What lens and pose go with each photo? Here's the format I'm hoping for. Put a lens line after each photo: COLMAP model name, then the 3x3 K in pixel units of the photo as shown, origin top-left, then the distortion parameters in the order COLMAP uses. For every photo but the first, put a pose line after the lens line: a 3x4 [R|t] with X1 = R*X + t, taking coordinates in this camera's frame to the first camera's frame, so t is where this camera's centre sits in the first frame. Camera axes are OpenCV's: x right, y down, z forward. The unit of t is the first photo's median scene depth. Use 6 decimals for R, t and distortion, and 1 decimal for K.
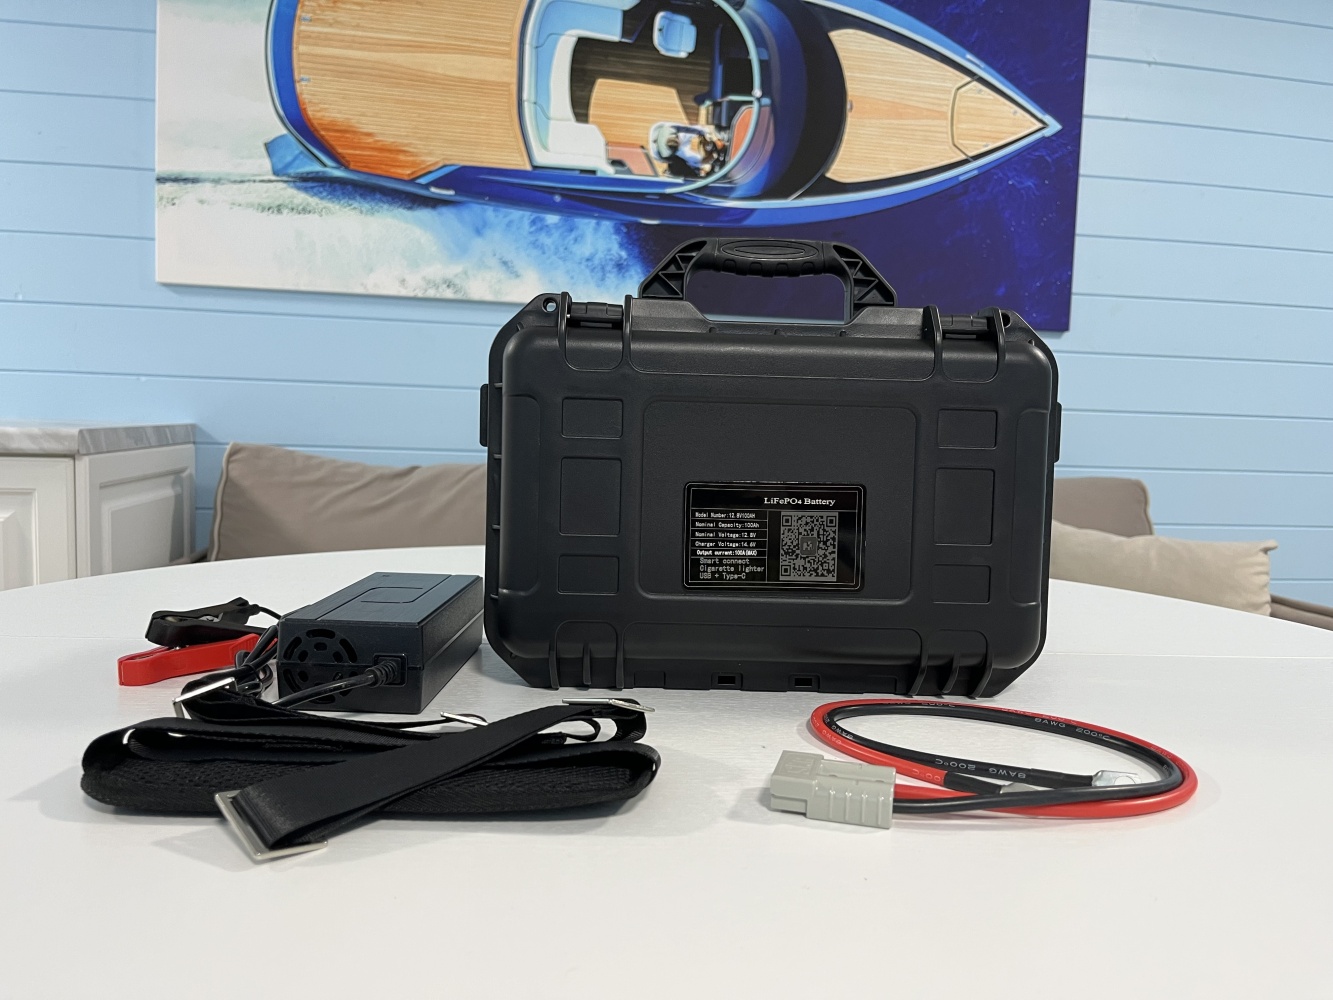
lens RADIAL K [[1031.9, 0, 666.5], [0, 1031.9, 500.0], [0, 0, 1]] dist [0.034422, -0.073544]
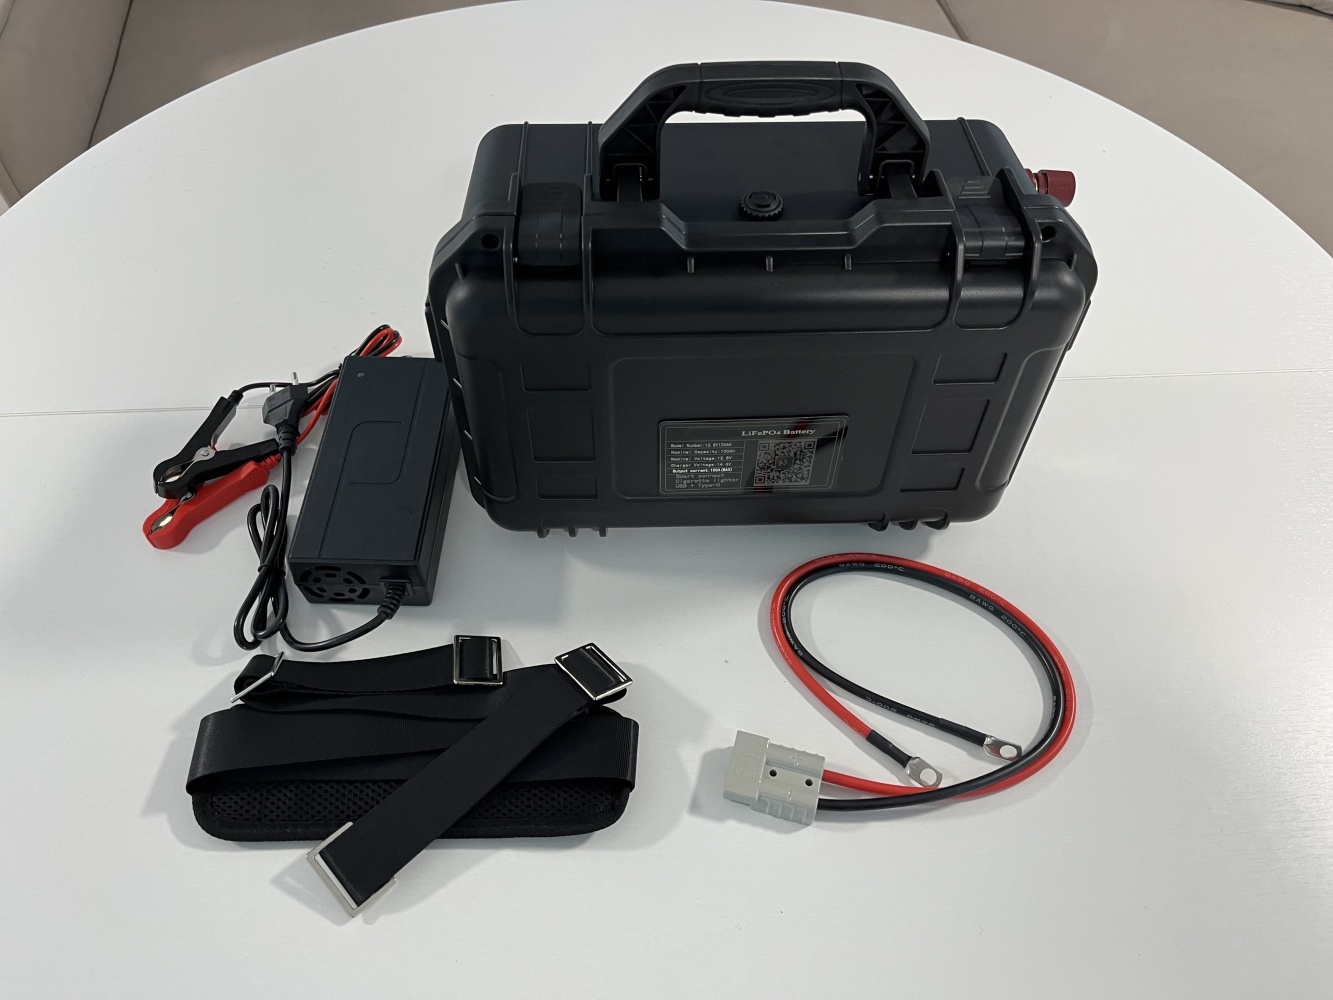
lens RADIAL K [[1031.9, 0, 666.5], [0, 1031.9, 500.0], [0, 0, 1]] dist [0.034422, -0.073544]
pose [[0.999888, -0.007289, -0.013083, 0.036421], [0.014688, 0.647915, 0.761571, -0.696954], [0.002925, -0.761678, 0.647949, 0.325473]]
